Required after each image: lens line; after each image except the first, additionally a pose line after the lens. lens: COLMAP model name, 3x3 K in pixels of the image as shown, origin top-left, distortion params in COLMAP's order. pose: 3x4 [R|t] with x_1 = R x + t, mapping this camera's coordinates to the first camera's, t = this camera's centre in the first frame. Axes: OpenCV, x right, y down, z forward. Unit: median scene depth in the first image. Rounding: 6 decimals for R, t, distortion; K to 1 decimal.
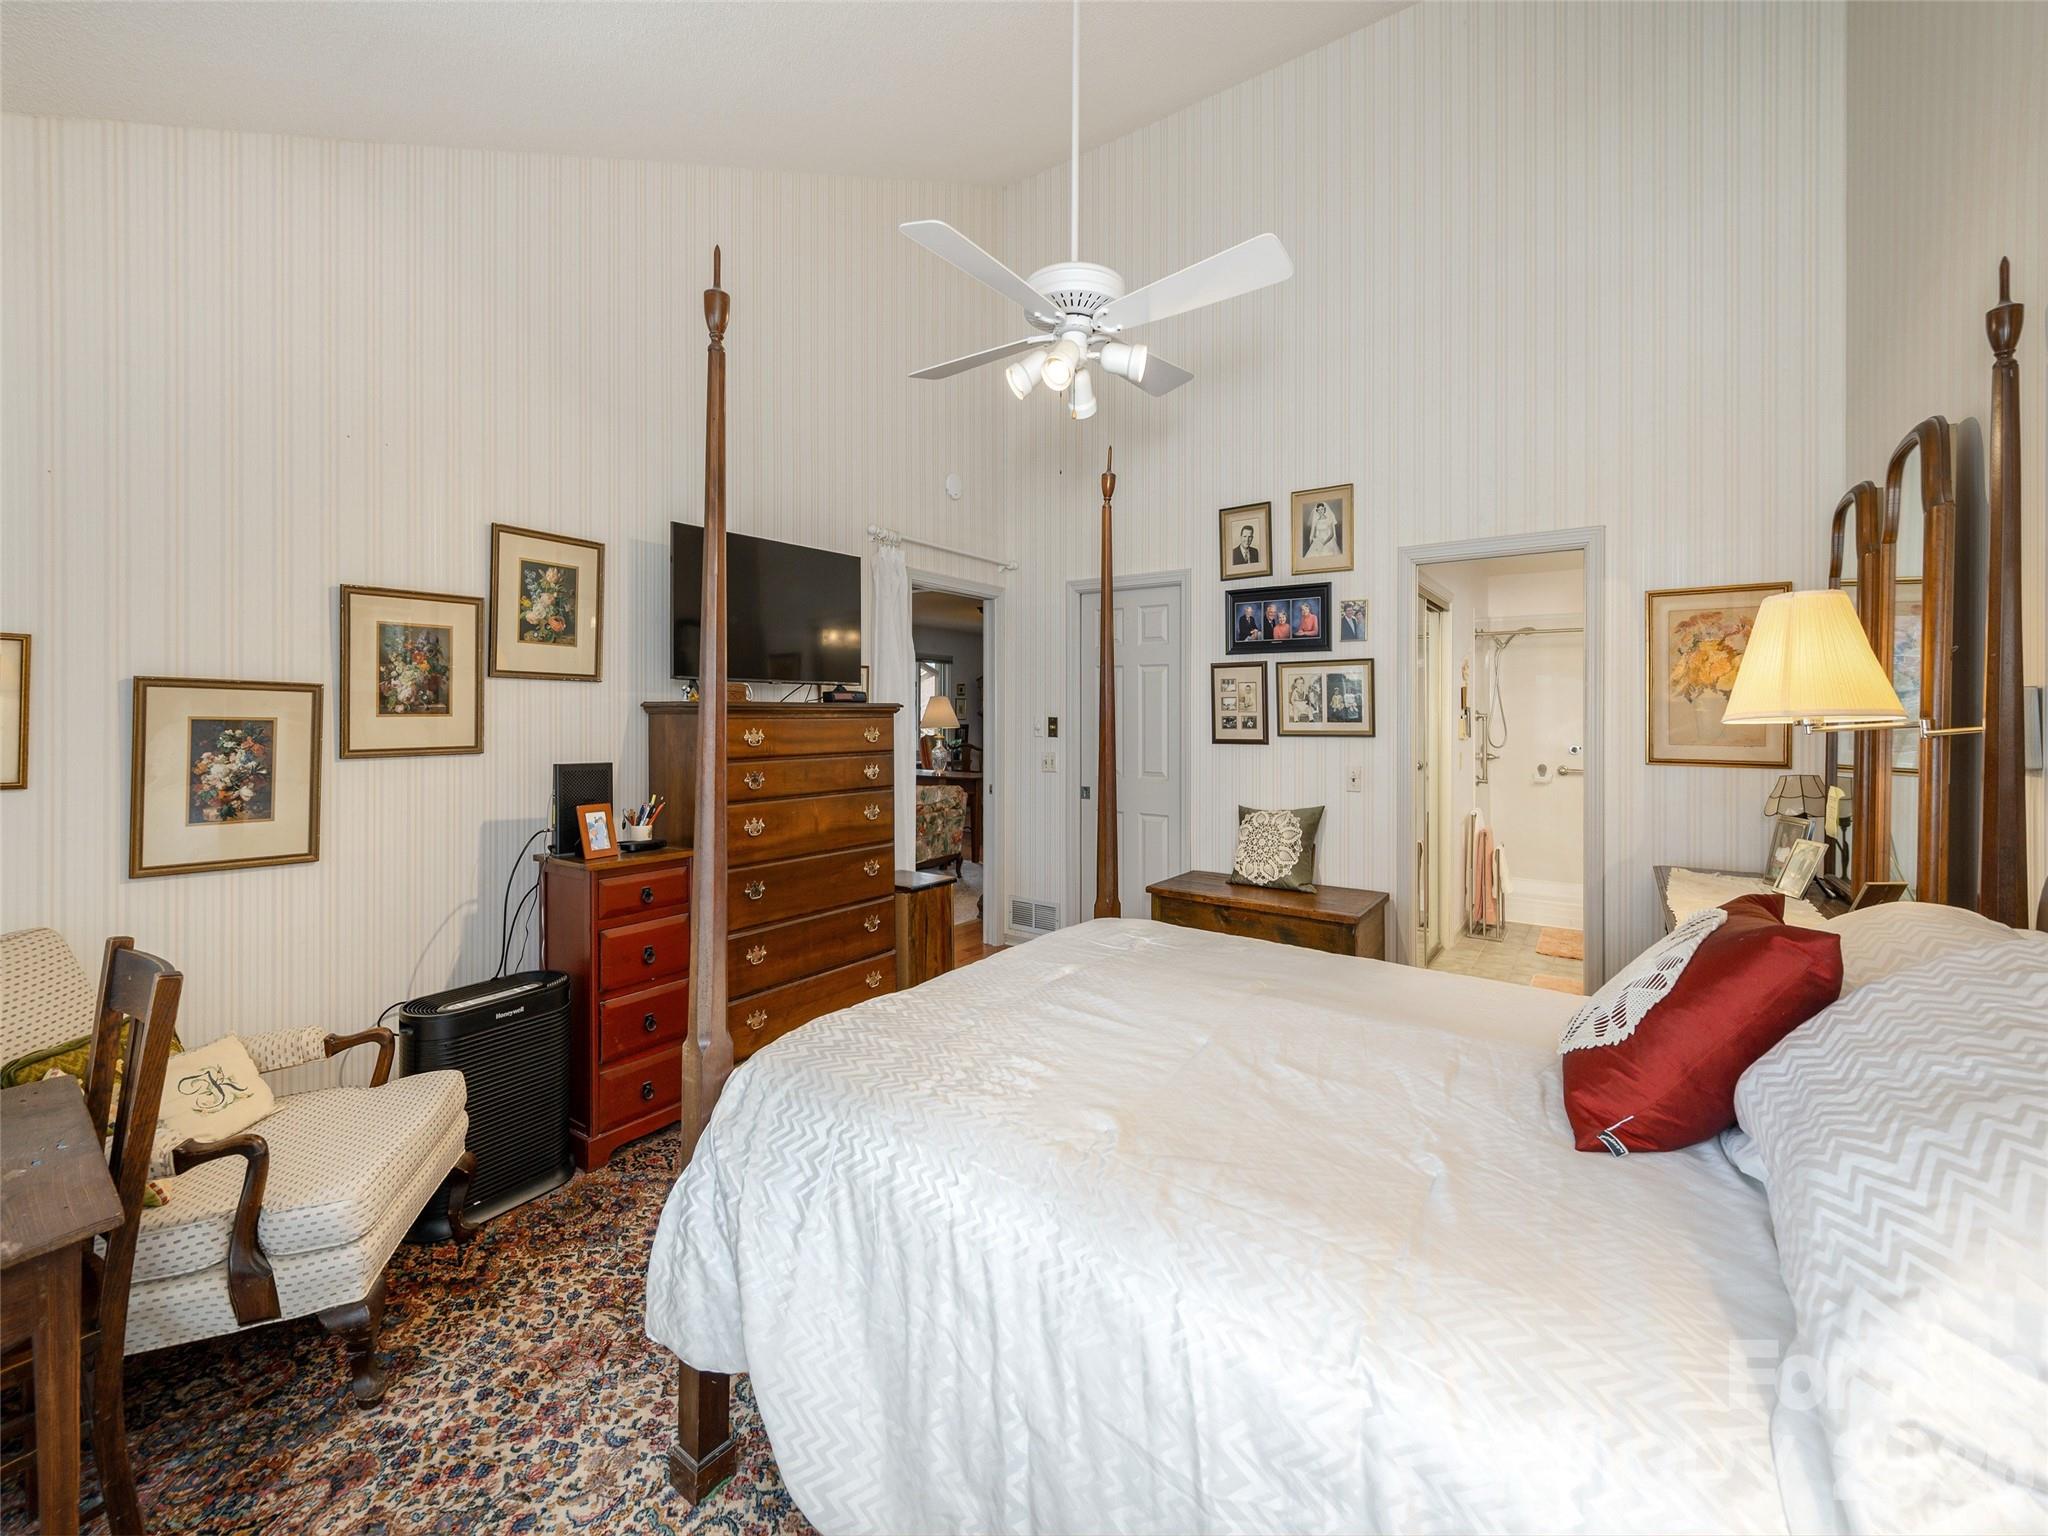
lens RADIAL K [[815.6, 0, 1020.9], [0, 815.6, 760.7], [0, 0, 1]] dist [0.001427, -0.000492]
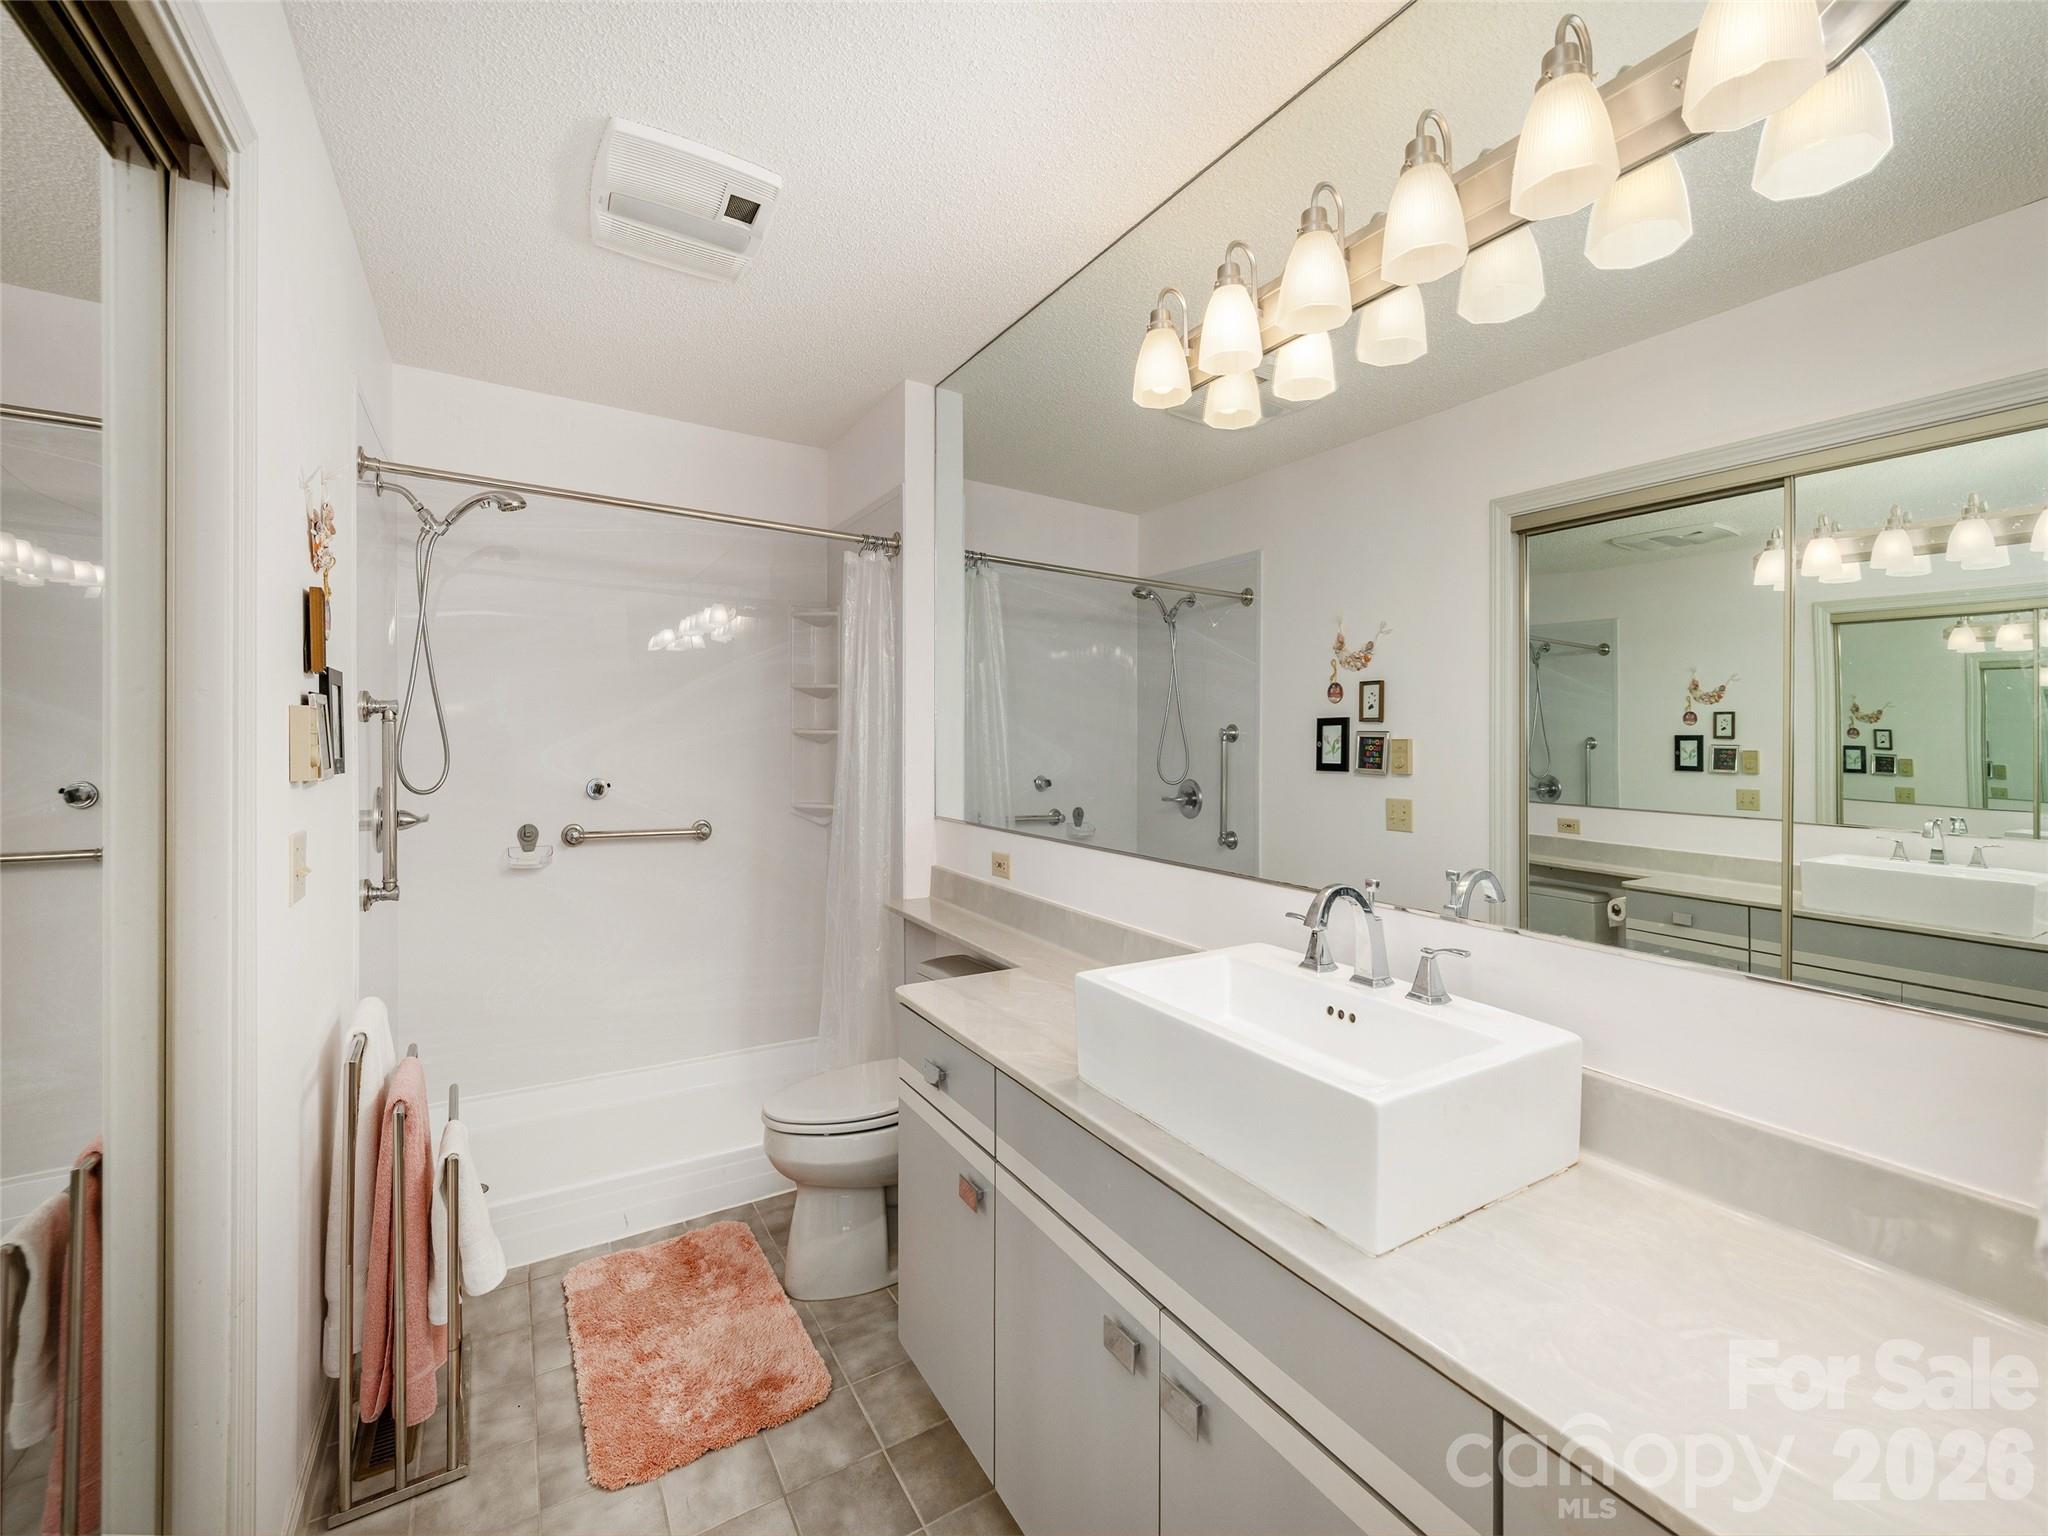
lens RADIAL K [[815.6, 0, 1020.9], [0, 815.6, 760.7], [0, 0, 1]] dist [0.001427, -0.000492]
pose [[0.366887, 0.002711, 0.930262, 0.342381], [0.014508, 0.999857, -0.008635, -0.024865], [-0.930152, 0.016664, 0.366795, 0.619558]]
